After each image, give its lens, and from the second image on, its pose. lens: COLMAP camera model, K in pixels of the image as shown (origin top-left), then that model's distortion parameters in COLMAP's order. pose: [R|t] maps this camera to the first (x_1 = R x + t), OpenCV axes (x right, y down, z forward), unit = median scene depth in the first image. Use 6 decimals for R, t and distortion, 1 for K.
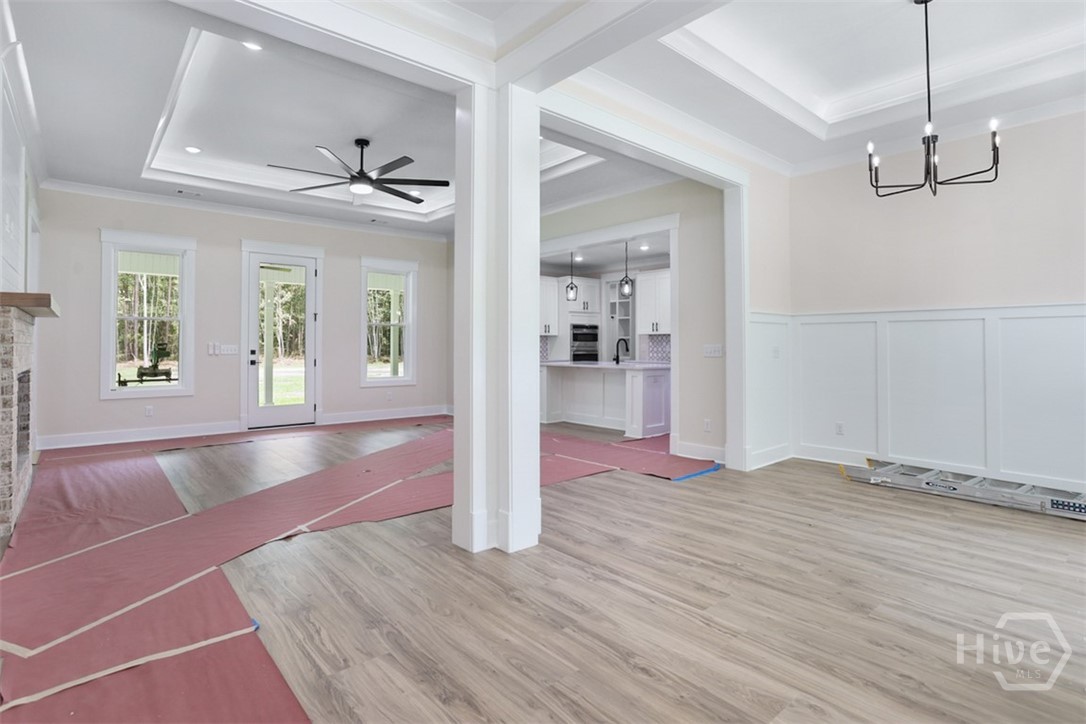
lens RADIAL K [[544.3, 0, 544.6], [0, 544.3, 337.2], [0, 0, 1]] dist [-0.057059, 0.029746]
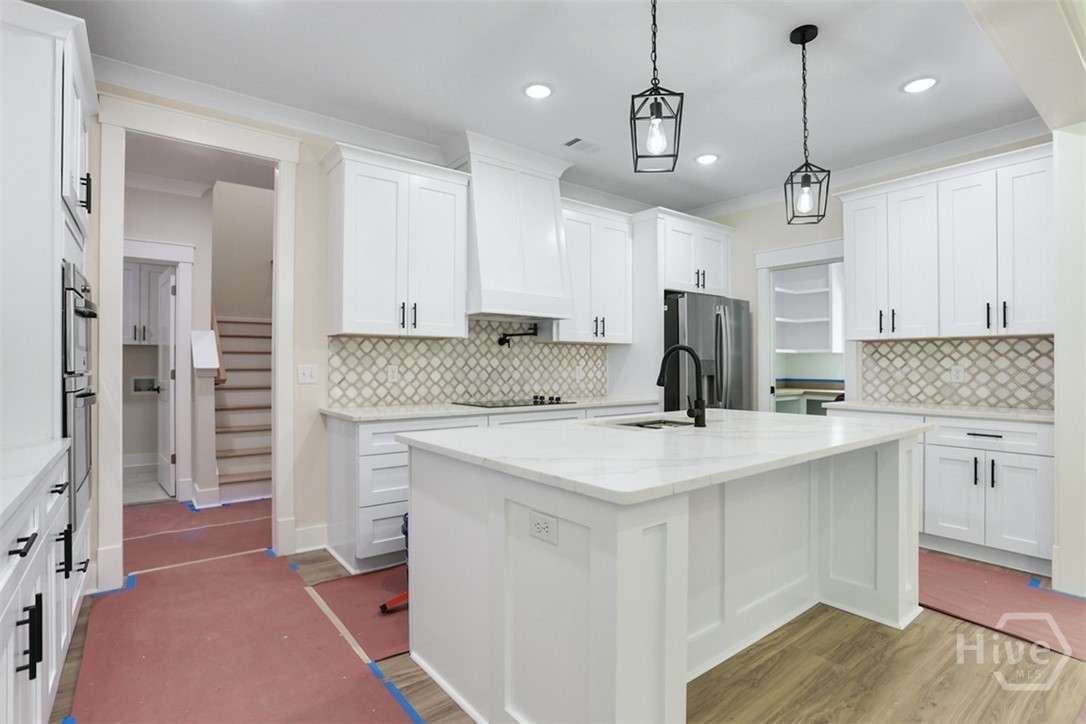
lens RADIAL K [[529.6, 0, 534.0], [0, 529.6, 362.6], [0, 0, 1]] dist [-0.050673, 0.027838]
pose [[0.060088, 0.005912, 0.998176, -0.243376], [-0.014596, 0.999881, -0.005044, 0.022398], [-0.998086, -0.014266, 0.060167, 1.500662]]
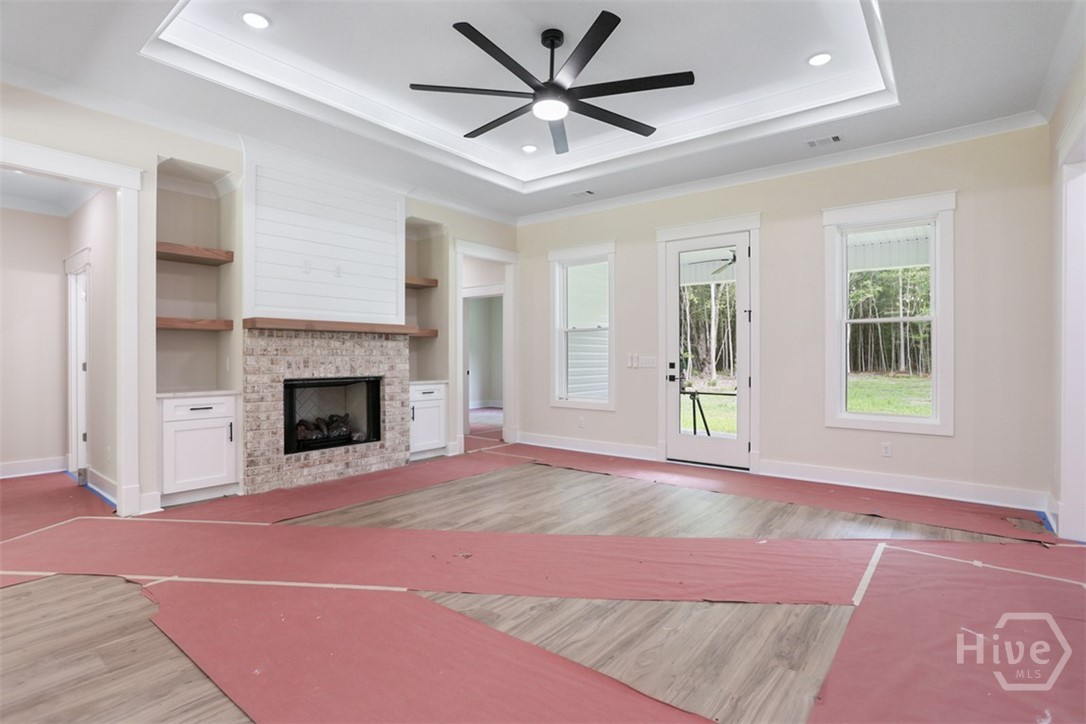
lens RADIAL K [[532.4, 0, 543.8], [0, 532.4, 358.7], [0, 0, 1]] dist [-0.047994, 0.027388]
pose [[0.191154, 0.003851, -0.981553, 0.260898], [0.013341, 0.999890, 0.006521, 0.012978], [0.981469, -0.014342, 0.191081, 0.848671]]
